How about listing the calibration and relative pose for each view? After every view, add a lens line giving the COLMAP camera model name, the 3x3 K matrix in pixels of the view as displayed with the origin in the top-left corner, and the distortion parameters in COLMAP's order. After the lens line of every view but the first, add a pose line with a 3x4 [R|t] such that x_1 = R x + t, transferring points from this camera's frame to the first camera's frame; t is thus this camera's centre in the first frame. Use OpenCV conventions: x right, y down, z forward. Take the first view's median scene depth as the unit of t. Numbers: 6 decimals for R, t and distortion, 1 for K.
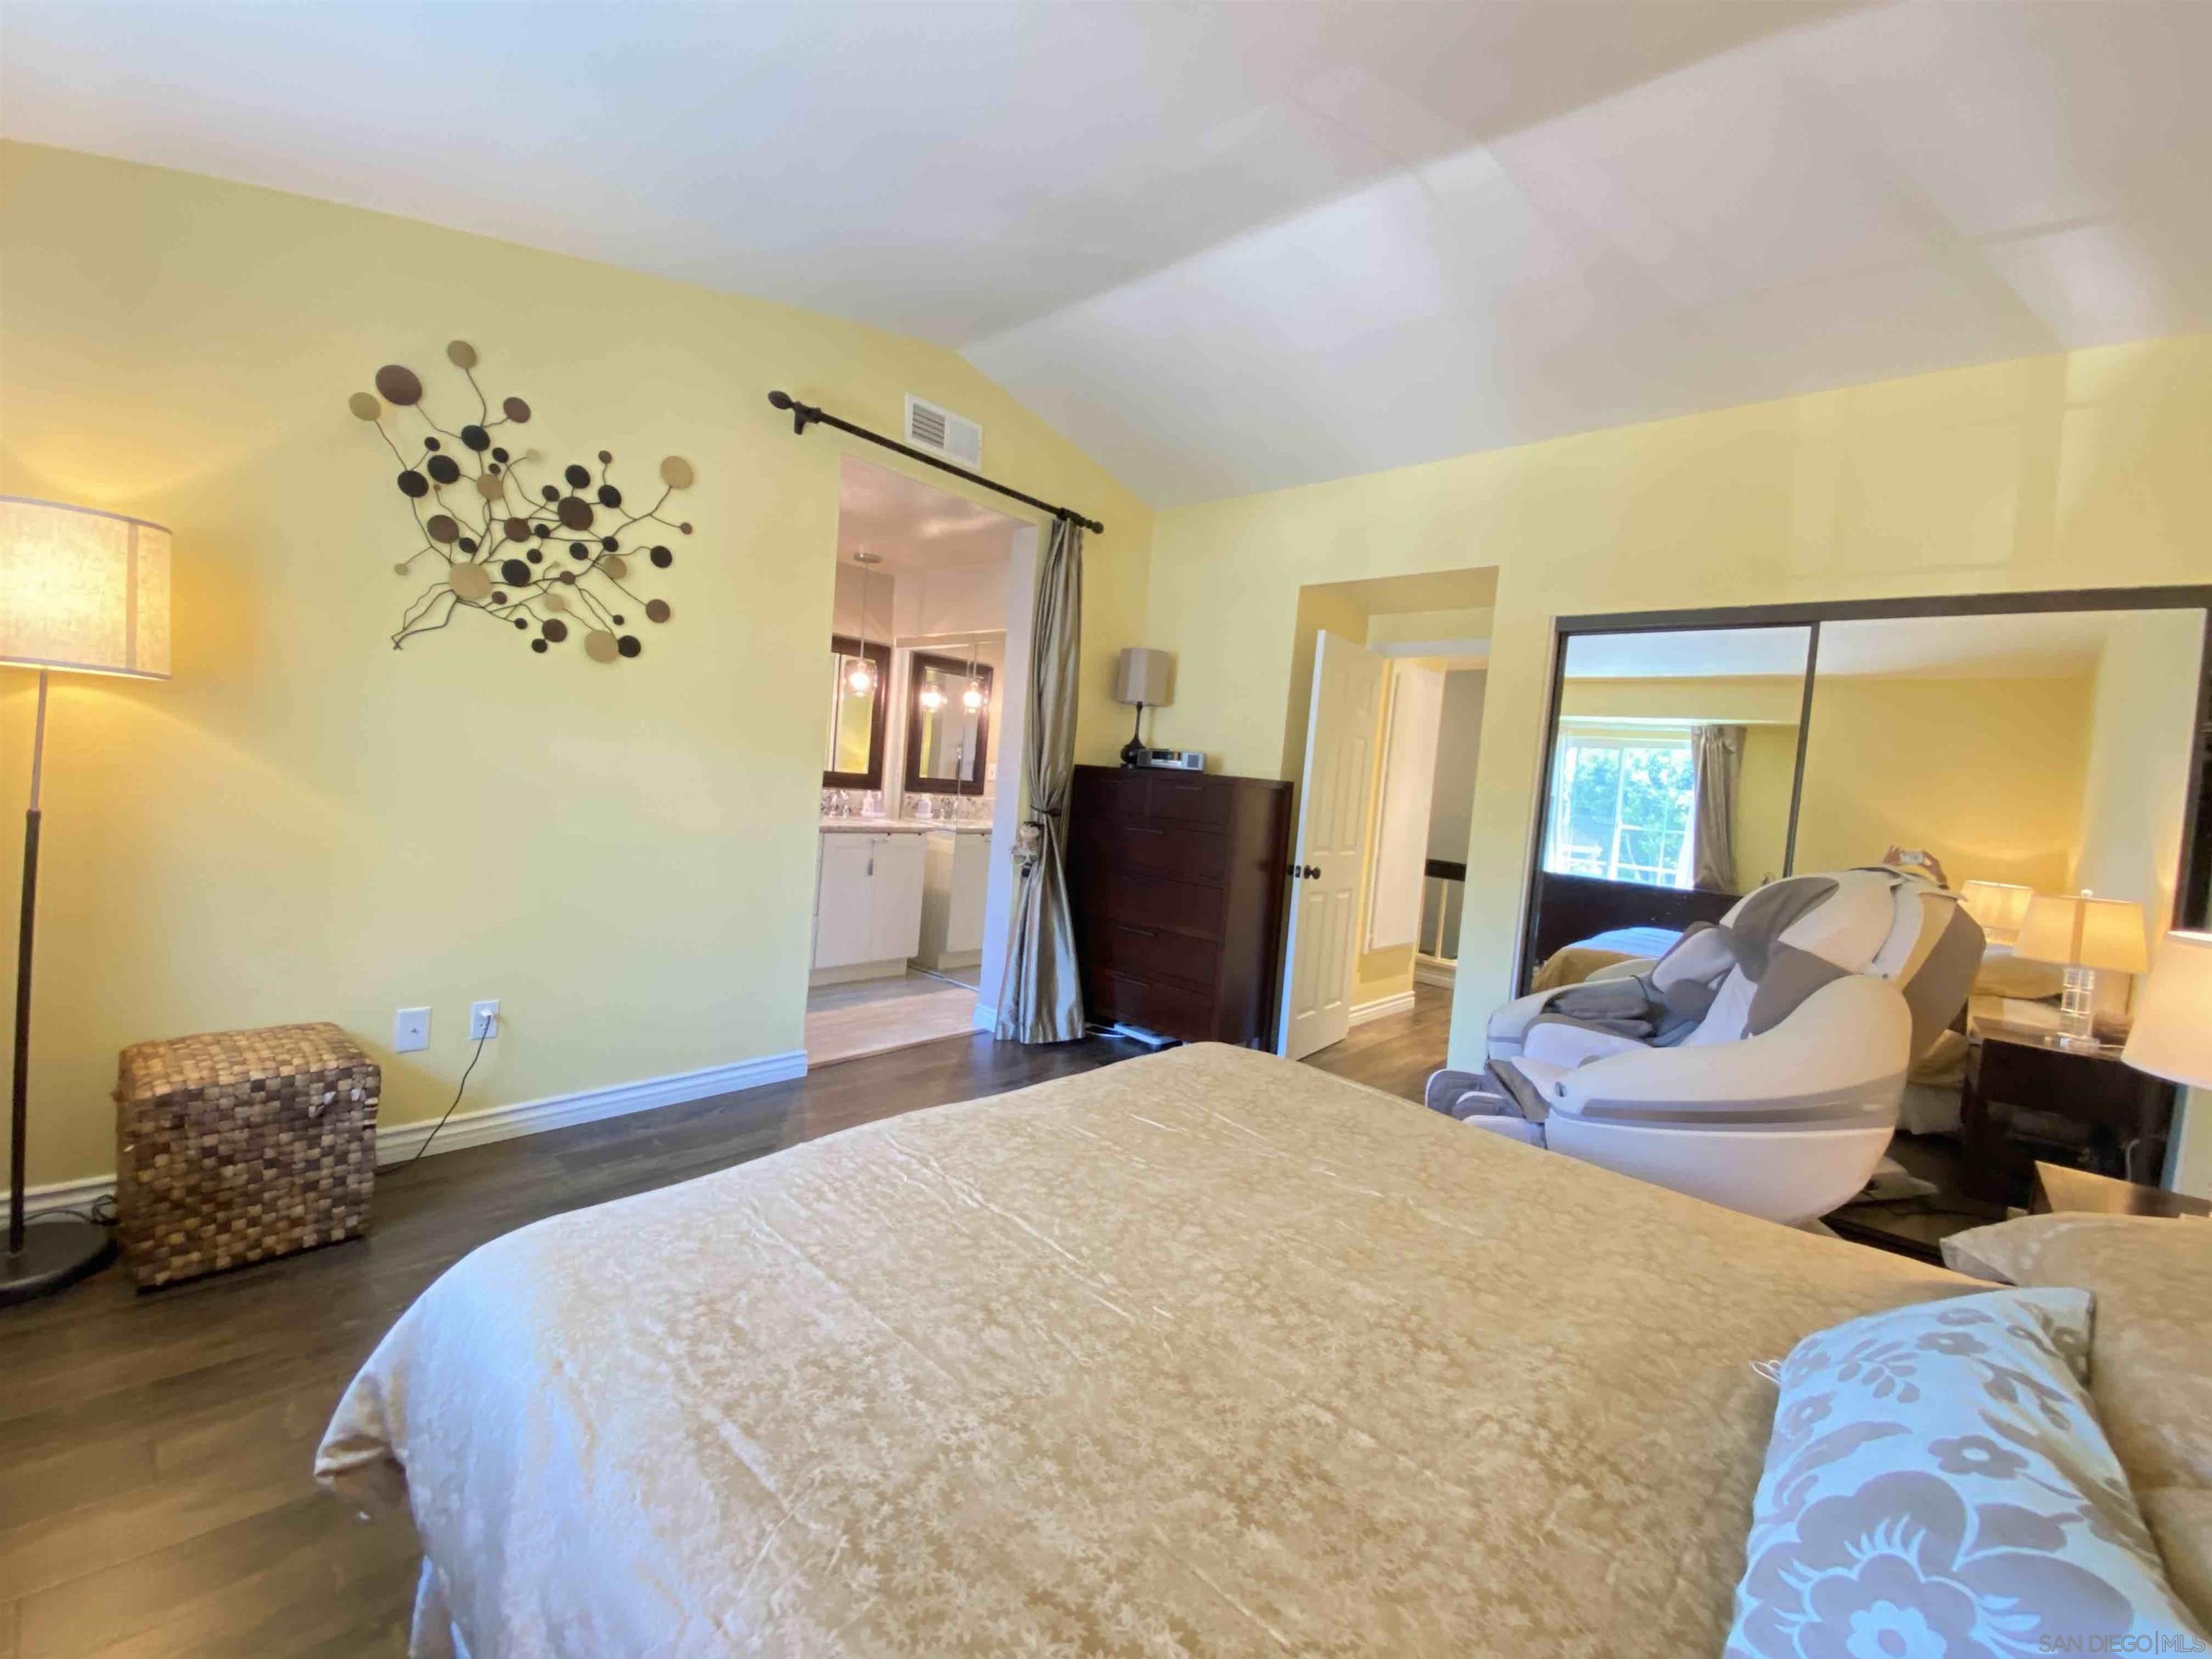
lens RADIAL K [[897.8, 0, 1098.1], [0, 897.8, 823.5], [0, 0, 1]] dist [0.026302, -0.023162]
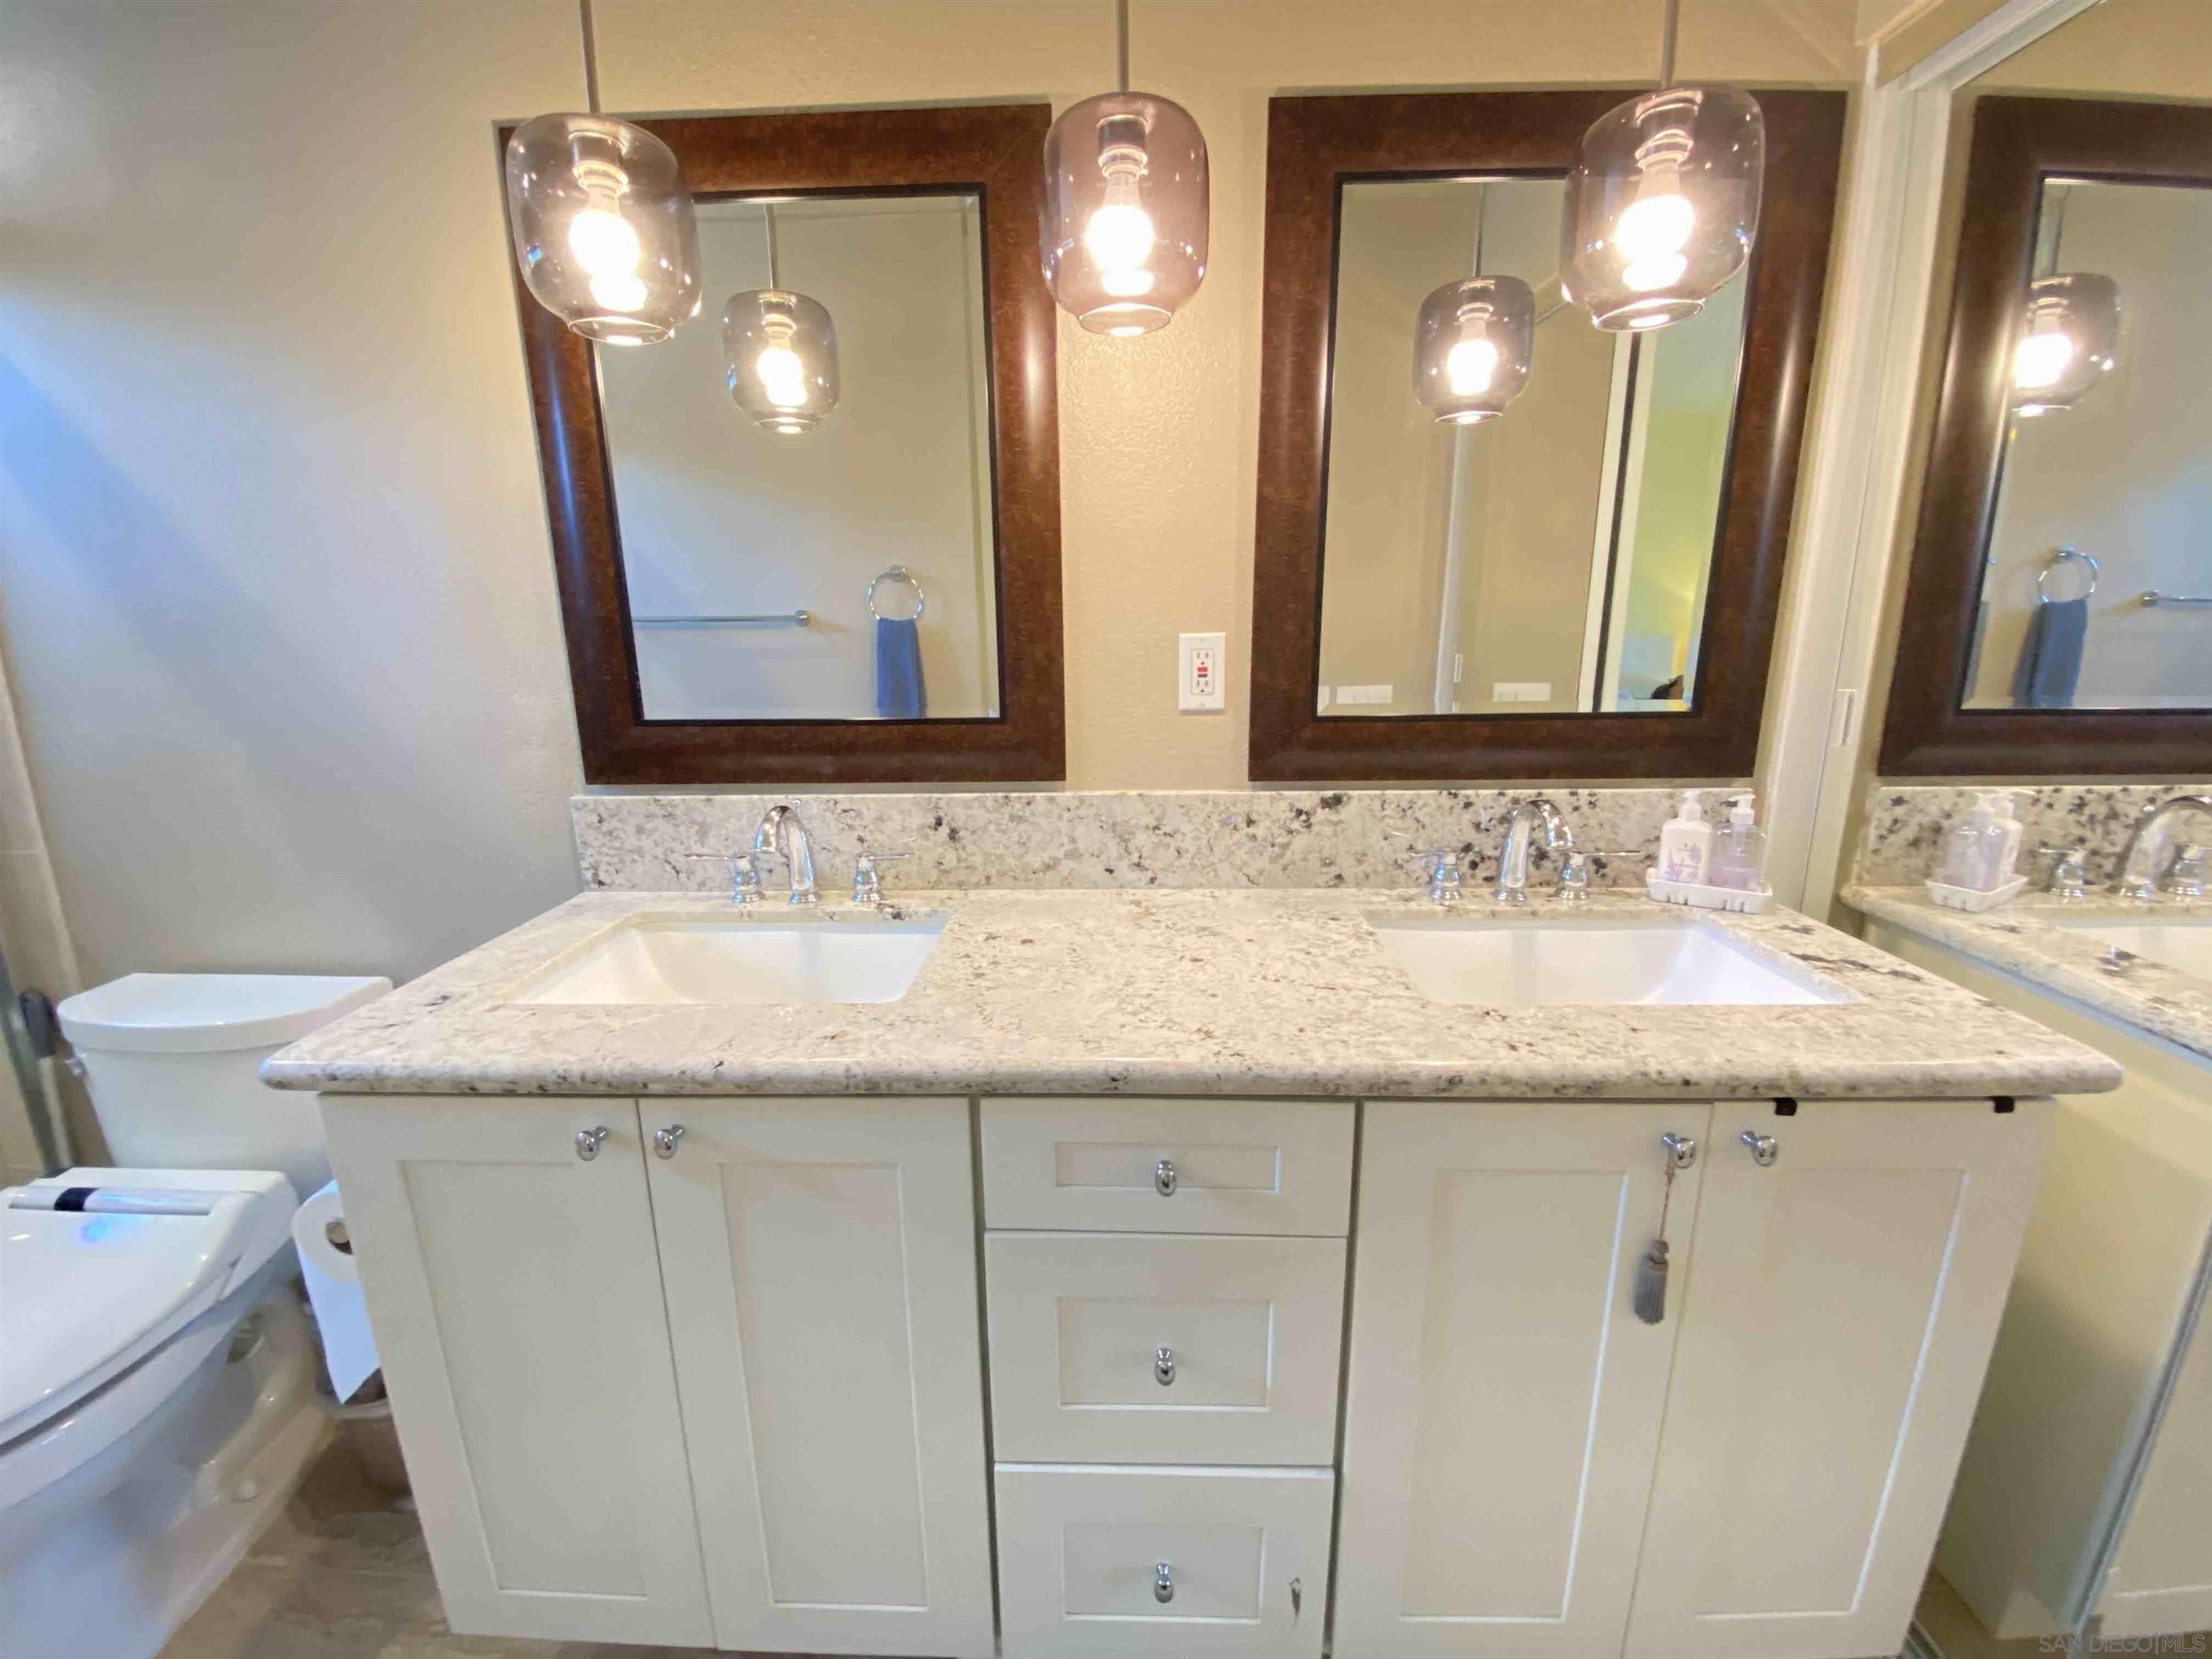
lens RADIAL K [[897.8, 0, 1098.1], [0, 897.8, 823.5], [0, 0, 1]] dist [0.026302, -0.023162]
pose [[0.647584, 0.077394, -0.758054, -0.170753], [0.026981, 0.991876, 0.124316, -0.059022], [0.761517, -0.100958, 0.640234, 0.709935]]
